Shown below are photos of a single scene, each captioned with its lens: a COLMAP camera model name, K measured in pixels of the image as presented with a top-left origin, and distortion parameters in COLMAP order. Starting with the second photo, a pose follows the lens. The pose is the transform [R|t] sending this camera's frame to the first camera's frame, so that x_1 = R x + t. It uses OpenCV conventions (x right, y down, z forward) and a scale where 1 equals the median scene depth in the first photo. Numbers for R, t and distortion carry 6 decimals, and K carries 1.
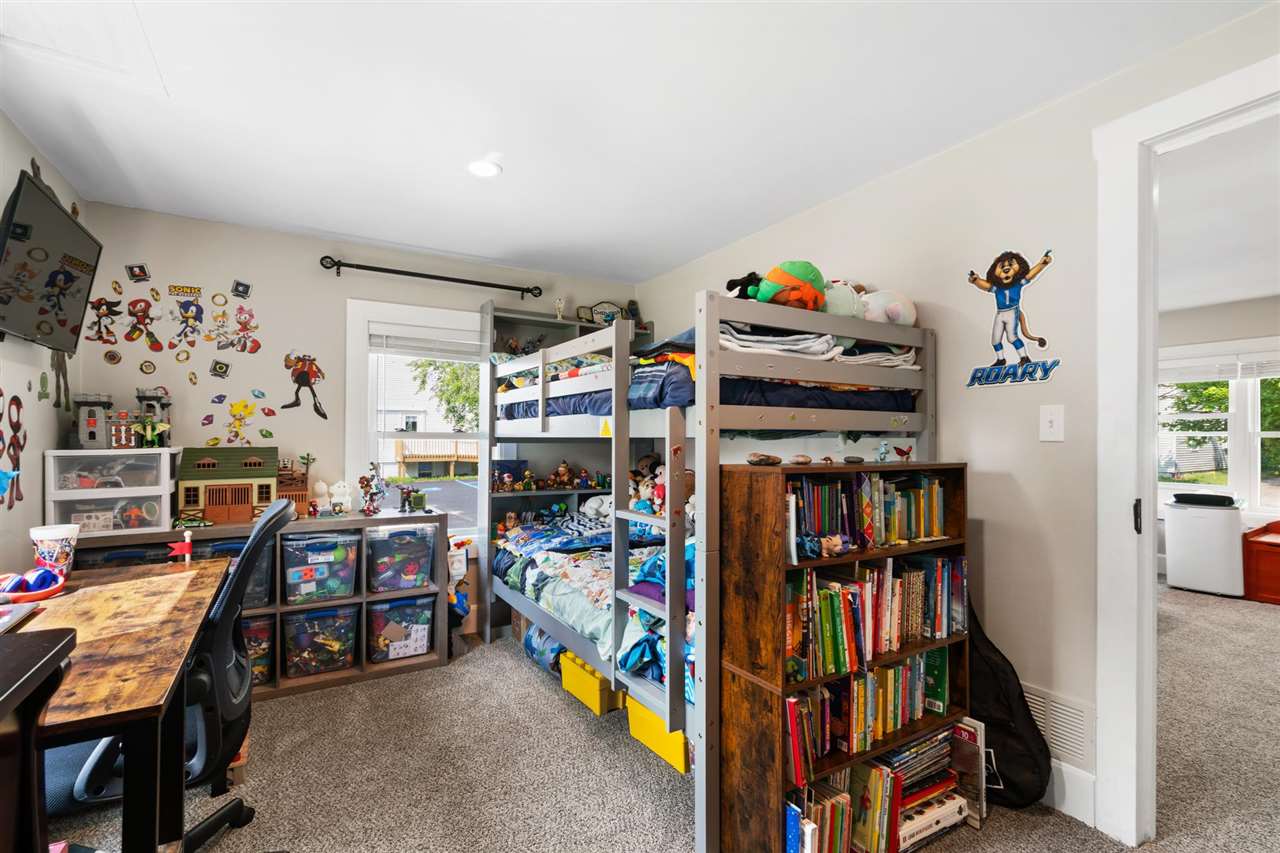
lens RADIAL K [[577.7, 0, 639.6], [0, 577.7, 429.8], [0, 0, 1]] dist [-0.009372, 0.002343]
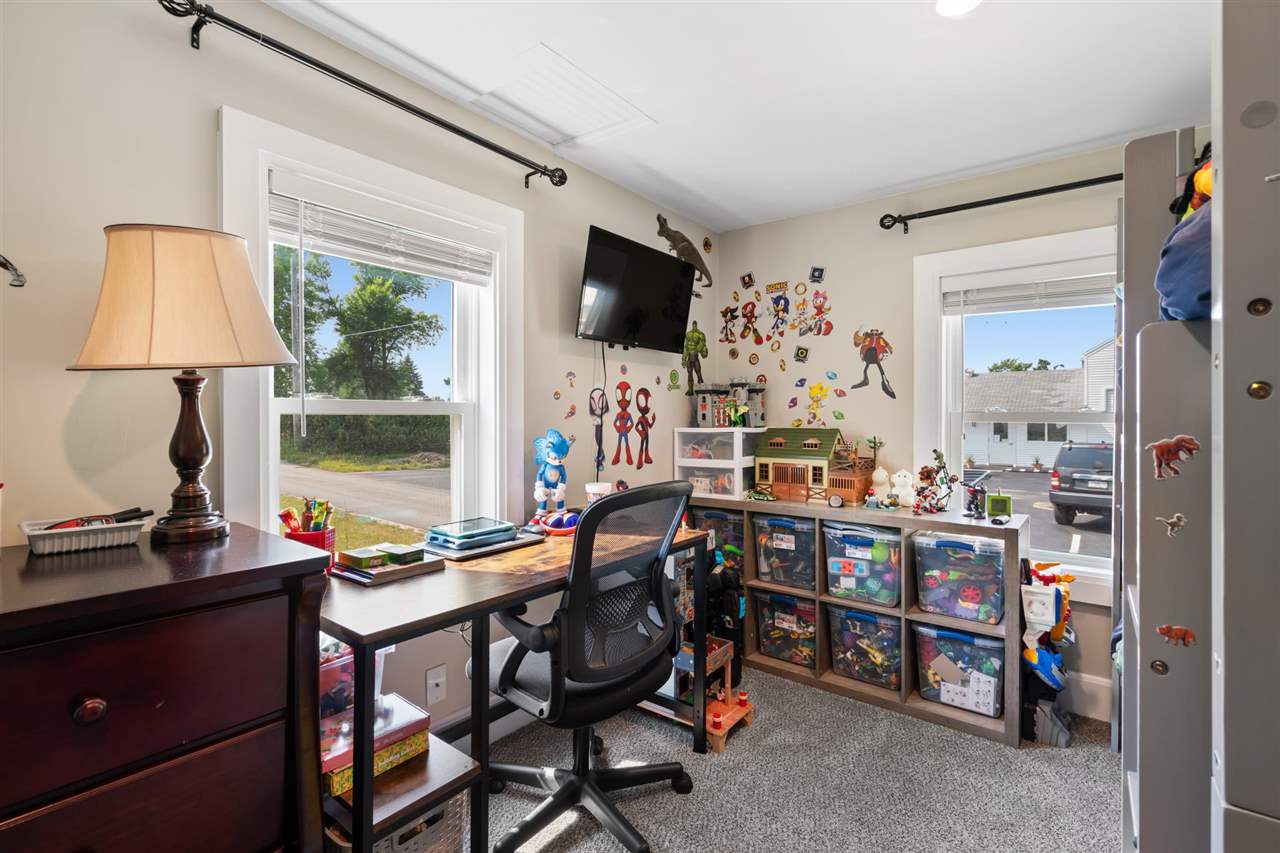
lens RADIAL K [[577.7, 0, 642.0], [0, 577.7, 414.3], [0, 0, 1]] dist [-0.009372, 0.002343]
pose [[0.357751, -0.006939, -0.933791, 0.160917], [0.006909, 0.999965, -0.004784, 0.008070], [0.933791, -0.004740, 0.357786, 0.355342]]
